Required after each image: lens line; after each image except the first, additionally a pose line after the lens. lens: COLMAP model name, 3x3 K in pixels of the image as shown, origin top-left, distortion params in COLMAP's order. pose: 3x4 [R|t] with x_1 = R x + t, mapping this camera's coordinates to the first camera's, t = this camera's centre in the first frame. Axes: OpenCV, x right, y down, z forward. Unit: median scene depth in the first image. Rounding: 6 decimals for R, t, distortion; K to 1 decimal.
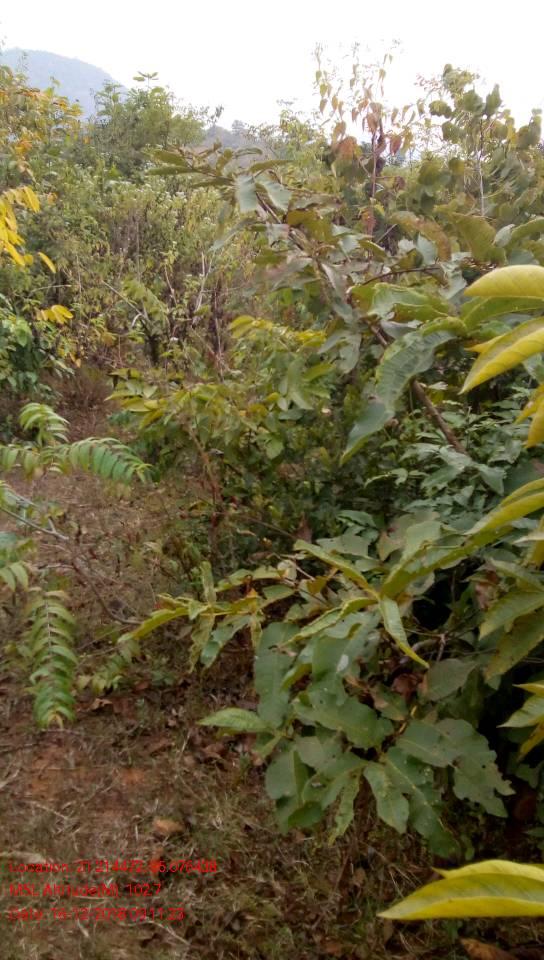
lens RADIAL K [[806.2, 0, 272.0], [0, 806.2, 480.0], [0, 0, 1]] dist [0.006244, -0.140454]
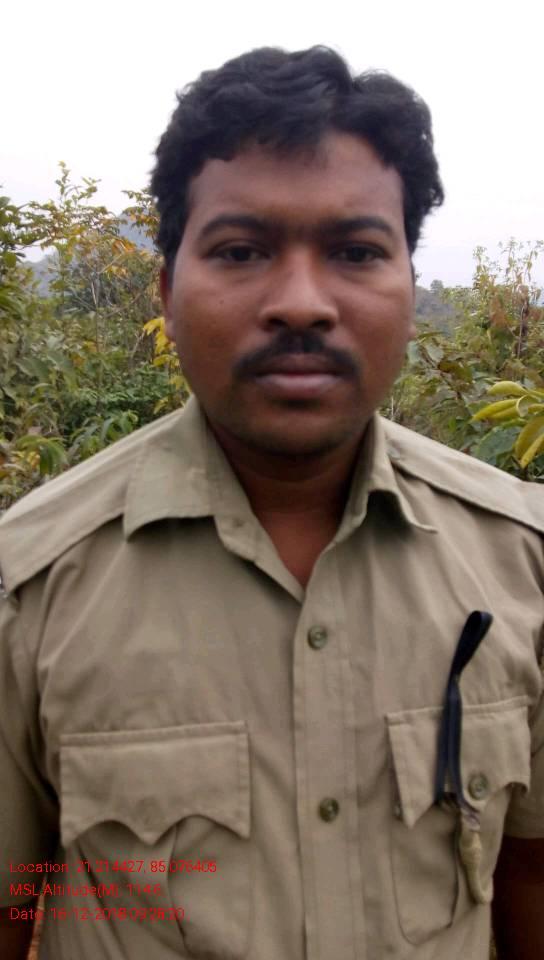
lens RADIAL K [[806.2, 0, 272.0], [0, 806.2, 480.0], [0, 0, 1]] dist [0.006244, -0.140454]
pose [[0.972098, 0.039548, -0.231215, 0.062753], [-0.080035, 0.982456, -0.168447, 0.166163], [0.220497, 0.182253, 0.958209, -0.488501]]
